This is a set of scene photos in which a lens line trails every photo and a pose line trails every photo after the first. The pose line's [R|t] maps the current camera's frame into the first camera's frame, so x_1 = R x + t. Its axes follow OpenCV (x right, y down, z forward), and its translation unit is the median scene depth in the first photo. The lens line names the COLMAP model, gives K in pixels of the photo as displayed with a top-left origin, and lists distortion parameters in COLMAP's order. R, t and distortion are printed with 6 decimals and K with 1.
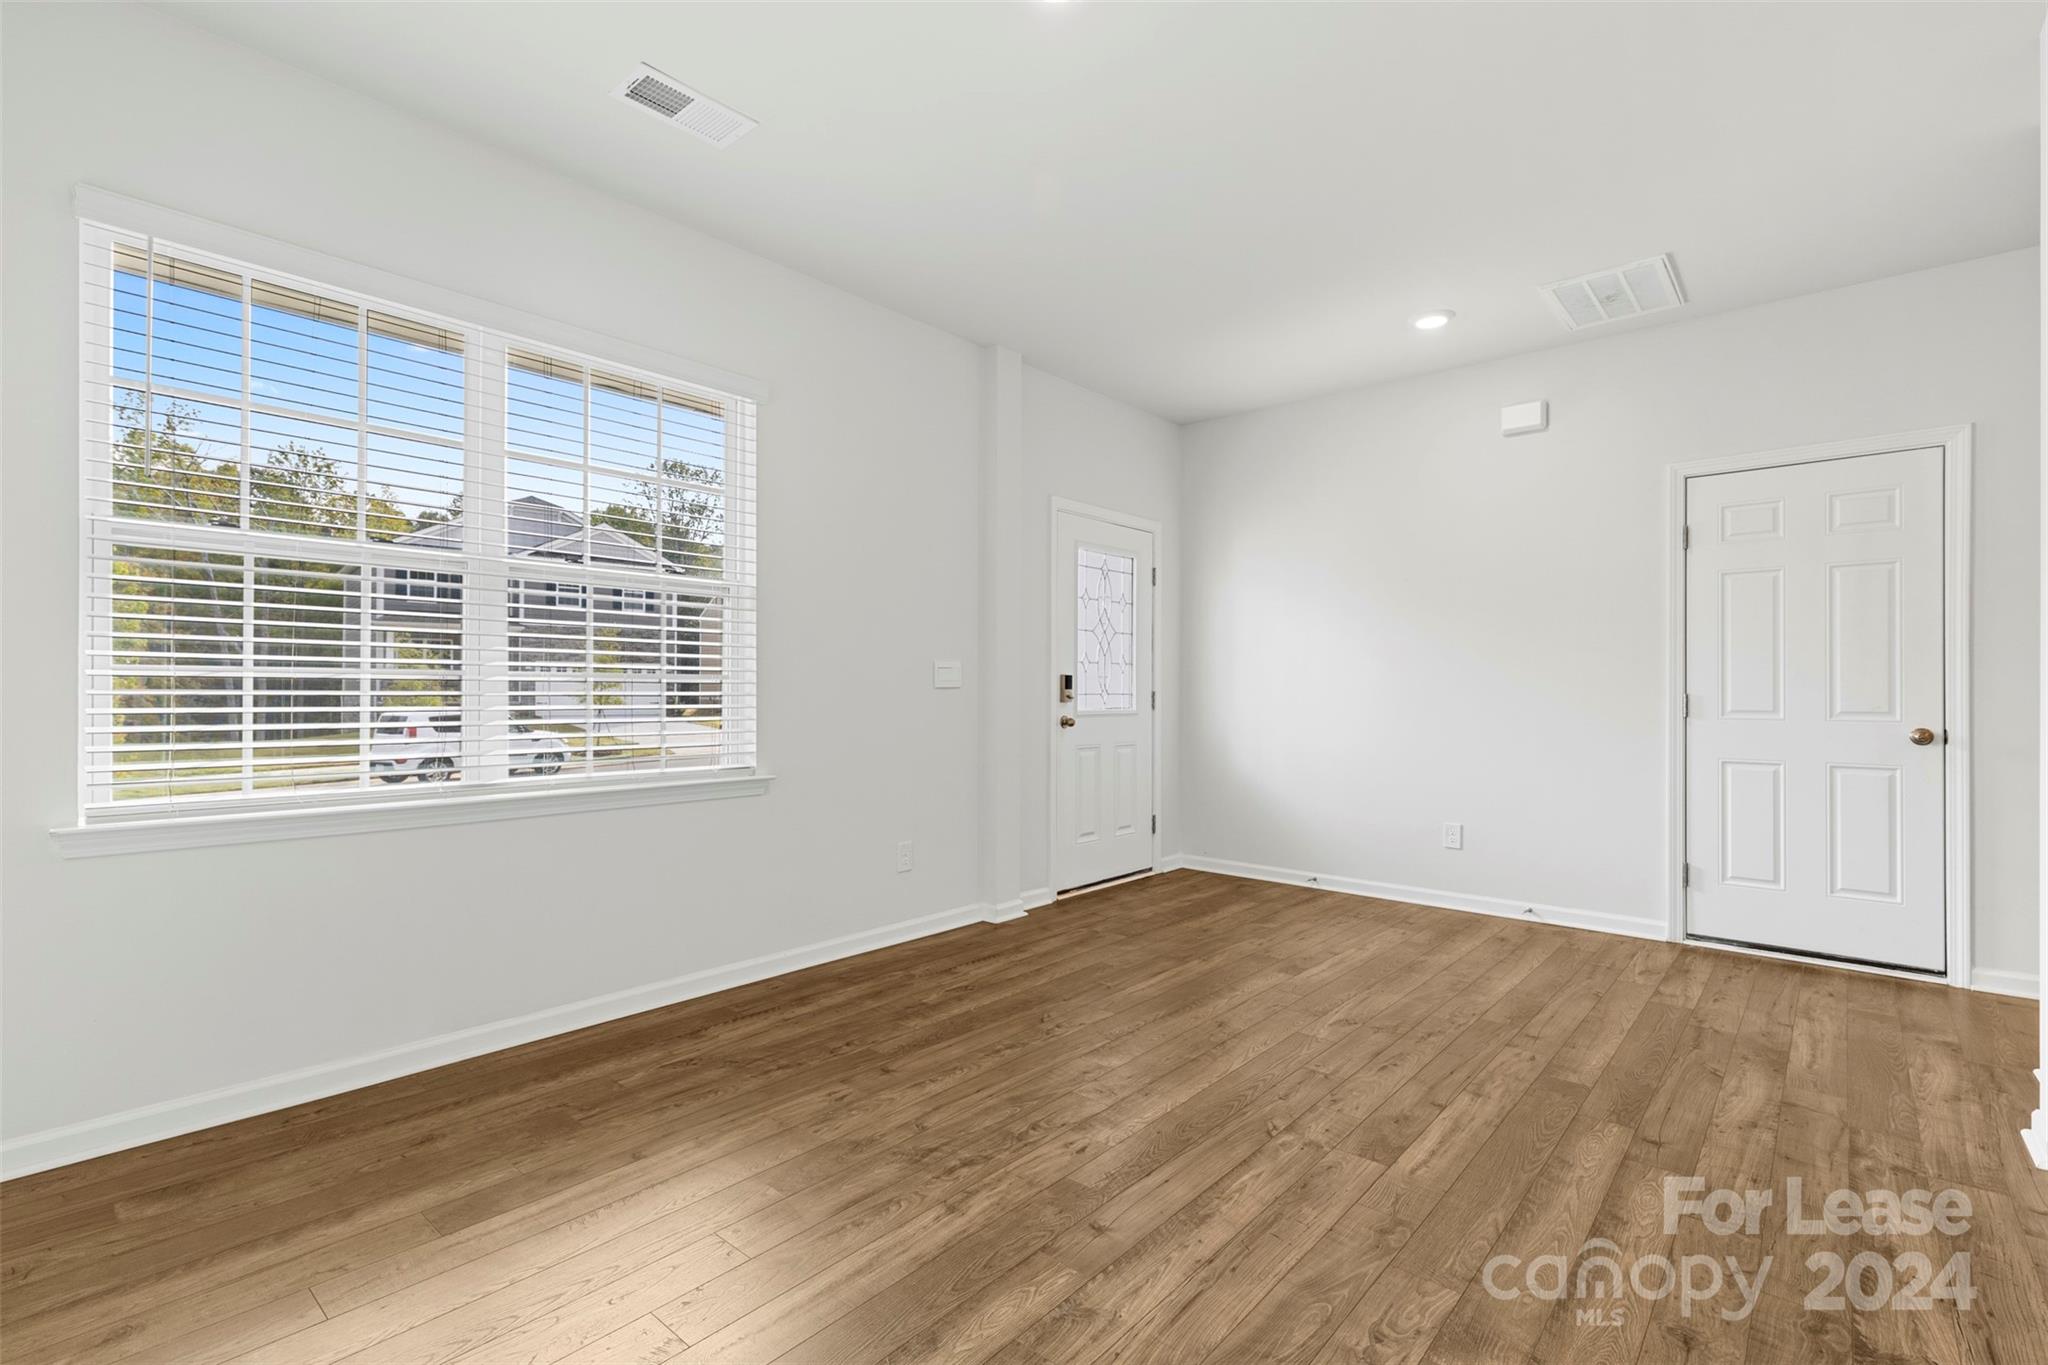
lens RADIAL K [[923.2, 0, 1033.1], [0, 923.2, 691.6], [0, 0, 1]] dist [0.013097, -0.004077]
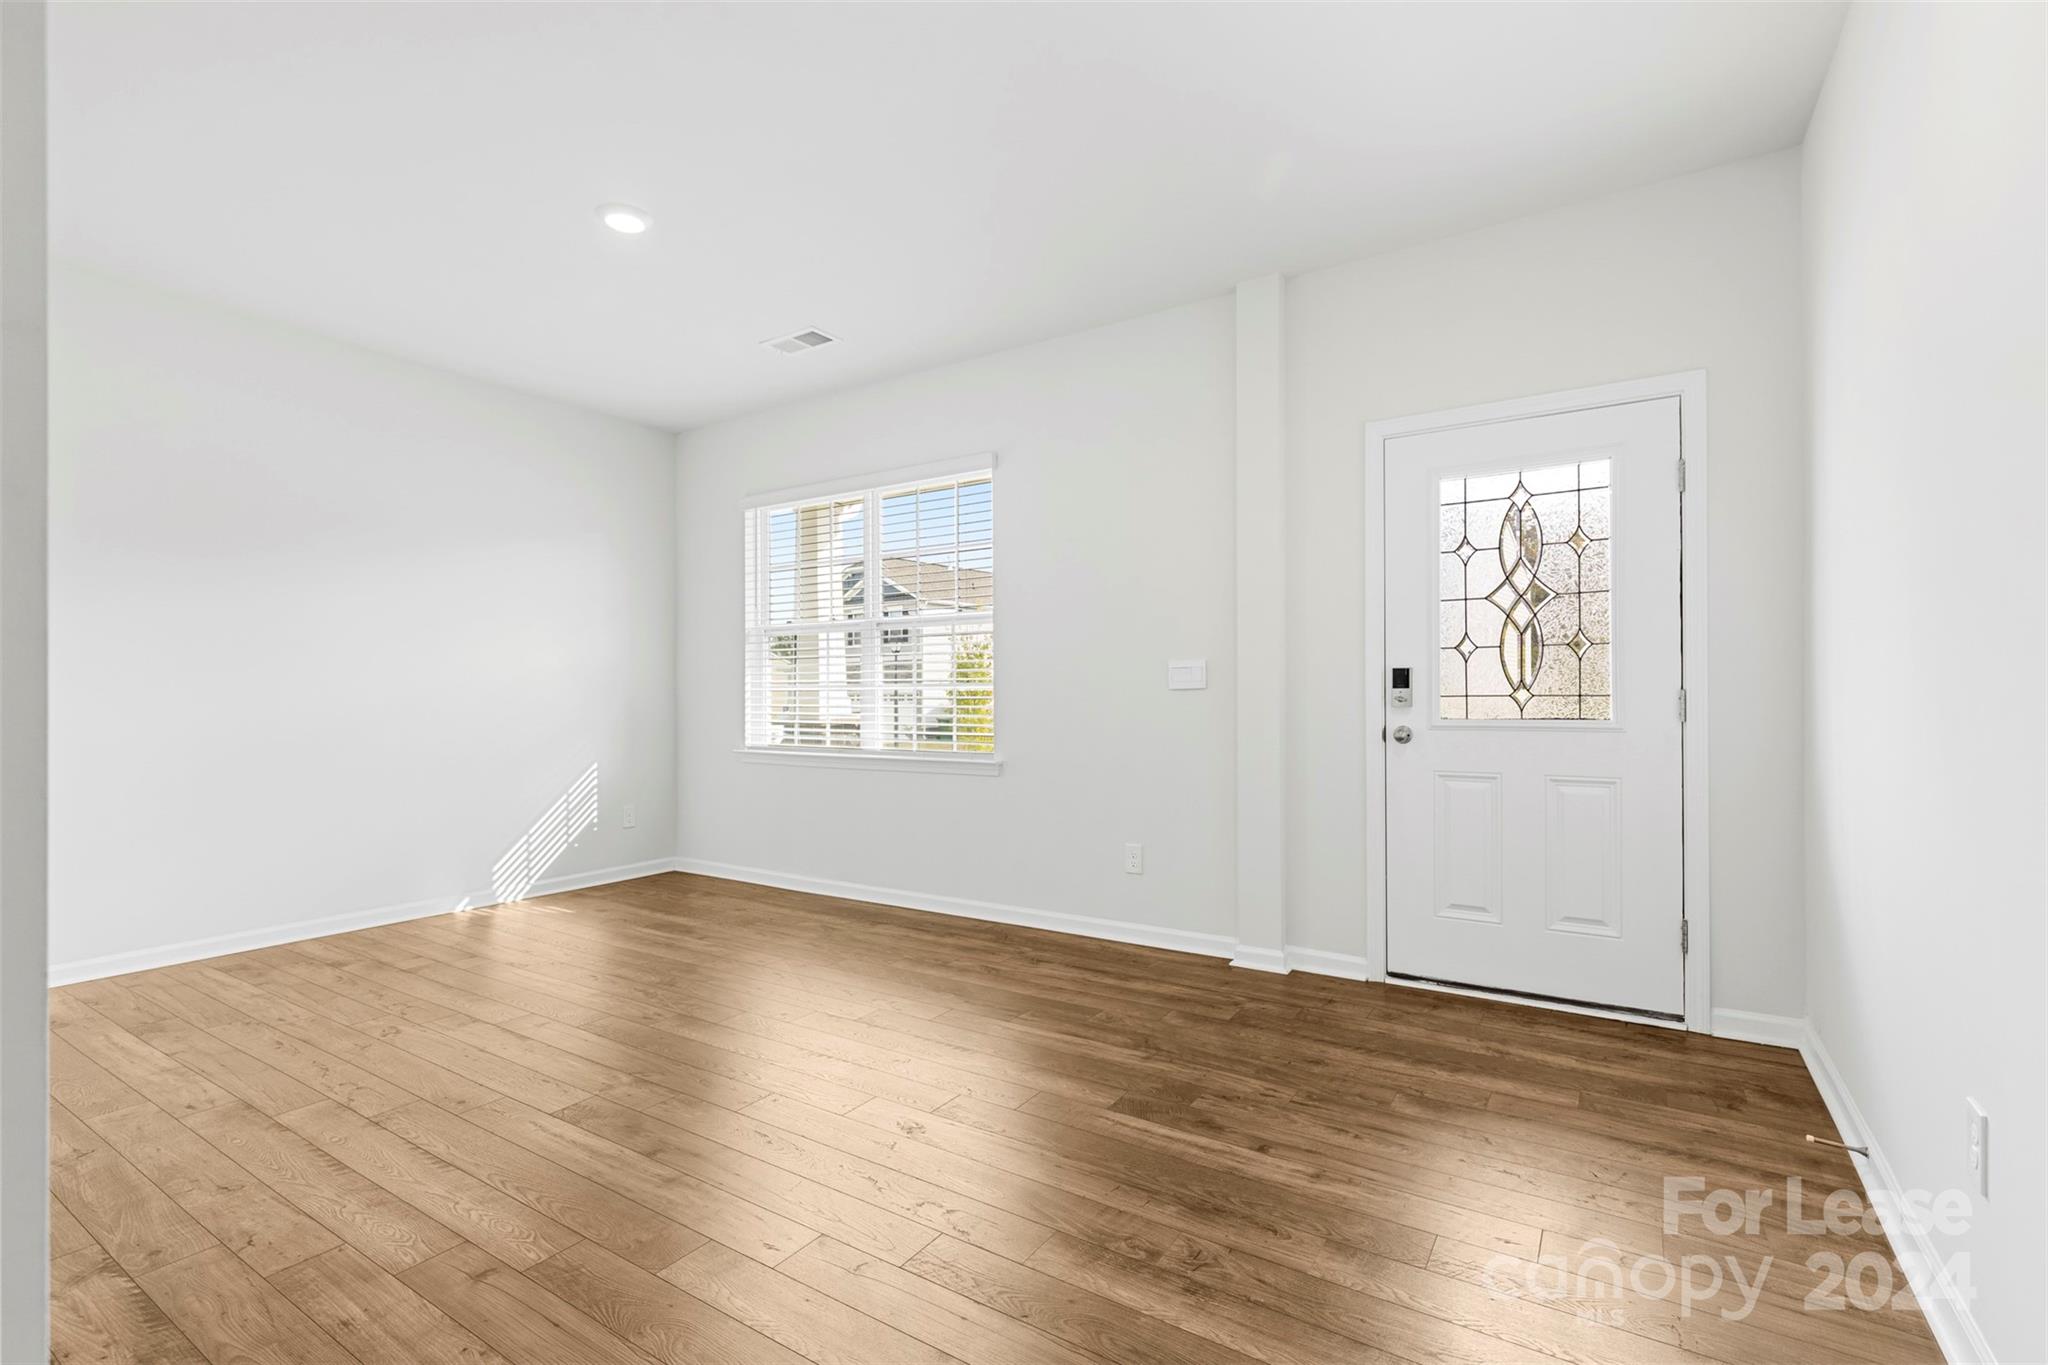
lens RADIAL K [[923.2, 0, 1031.6], [0, 923.2, 687.8], [0, 0, 1]] dist [0.013097, -0.004077]
pose [[0.141229, -0.013247, -0.989888, 0.909693], [0.004197, 0.999909, -0.012782, 0.006344], [0.989968, -0.002350, 0.141272, 0.813654]]
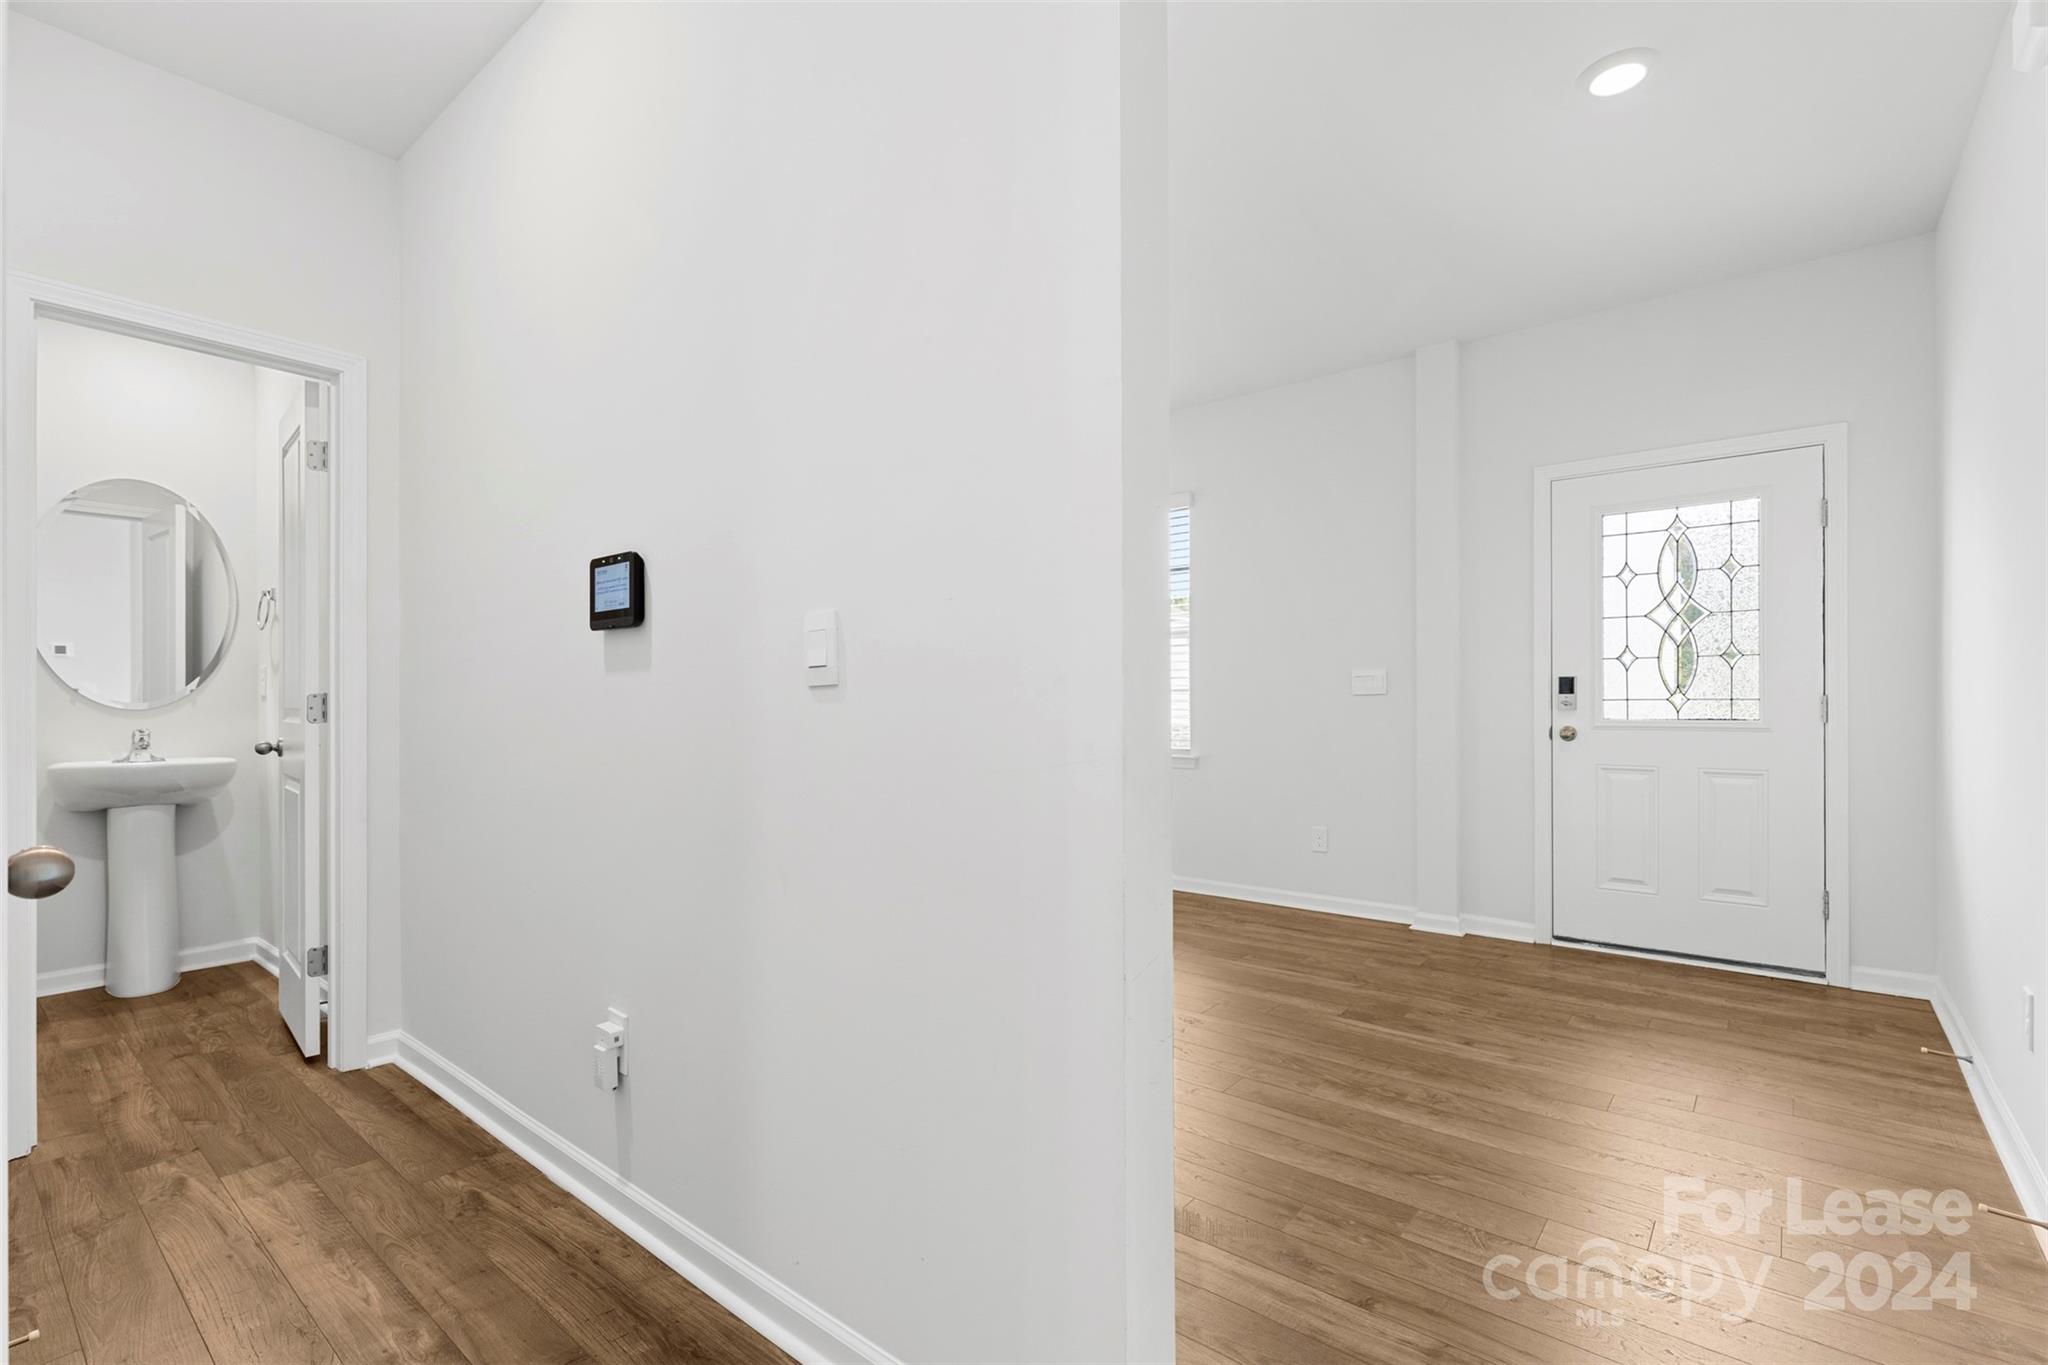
lens RADIAL K [[923.2, 0, 1030.7], [0, 923.2, 700.1], [0, 0, 1]] dist [0.013097, -0.004077]
pose [[0.025903, -0.003619, -0.999658, 1.115996], [0.005919, 0.999976, -0.003467, 0.004084], [0.999647, -0.005827, 0.025924, 0.654146]]
